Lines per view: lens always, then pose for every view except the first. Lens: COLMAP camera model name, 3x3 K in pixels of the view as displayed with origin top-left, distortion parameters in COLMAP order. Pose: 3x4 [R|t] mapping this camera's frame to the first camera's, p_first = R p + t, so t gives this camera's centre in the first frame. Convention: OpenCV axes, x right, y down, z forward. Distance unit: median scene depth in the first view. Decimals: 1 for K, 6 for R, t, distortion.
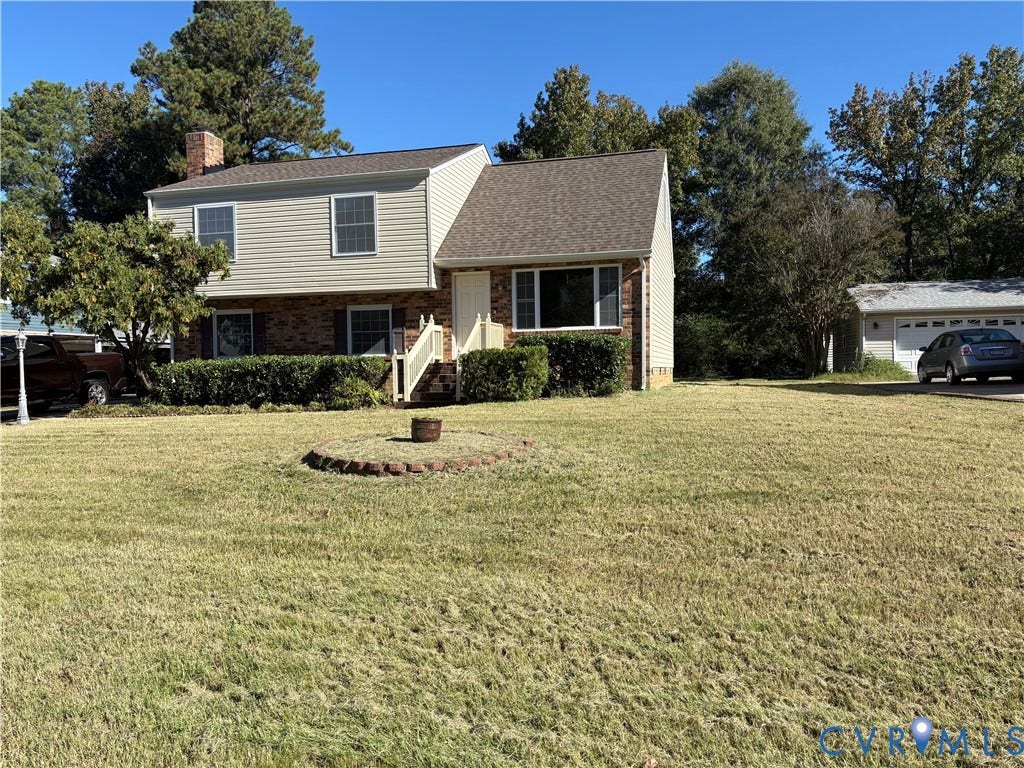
lens RADIAL K [[772.6, 0, 522.2], [0, 772.6, 385.1], [0, 0, 1]] dist [0.064671, -0.078561]
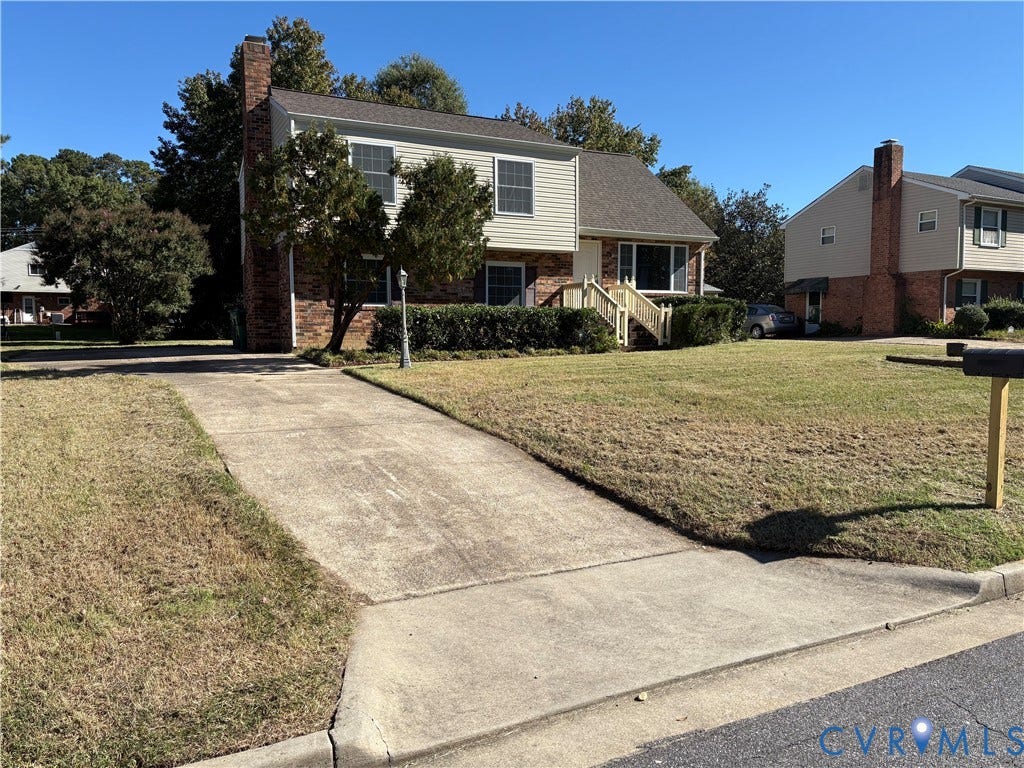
lens RADIAL K [[772.6, 0, 522.2], [0, 772.6, 385.1], [0, 0, 1]] dist [0.064671, -0.078561]
pose [[0.747753, -0.031605, 0.663224, -0.960467], [0.008541, 0.999242, 0.037989, 0.031111], [-0.663922, -0.022742, 0.747456, 0.174140]]
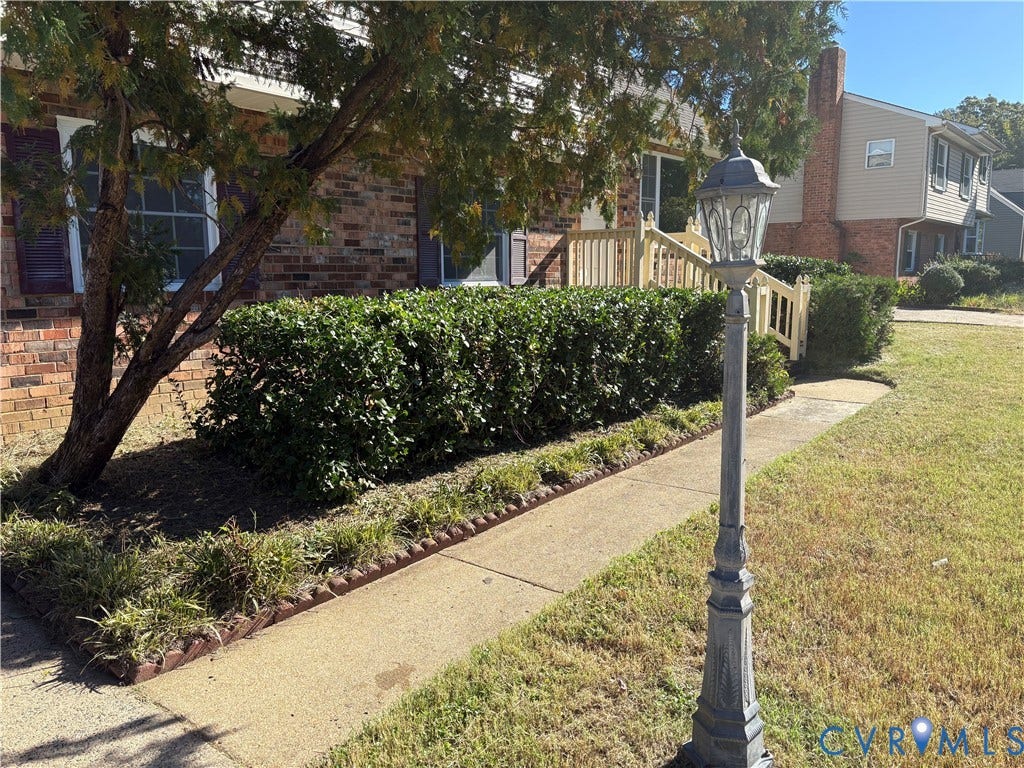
lens RADIAL K [[772.6, 0, 522.2], [0, 772.6, 385.1], [0, 0, 1]] dist [0.064671, -0.078561]
pose [[0.430510, -0.117110, 0.894956, -0.654153], [0.020104, 0.992545, 0.120209, -0.034906], [-0.902362, -0.033759, 0.429655, 0.811780]]
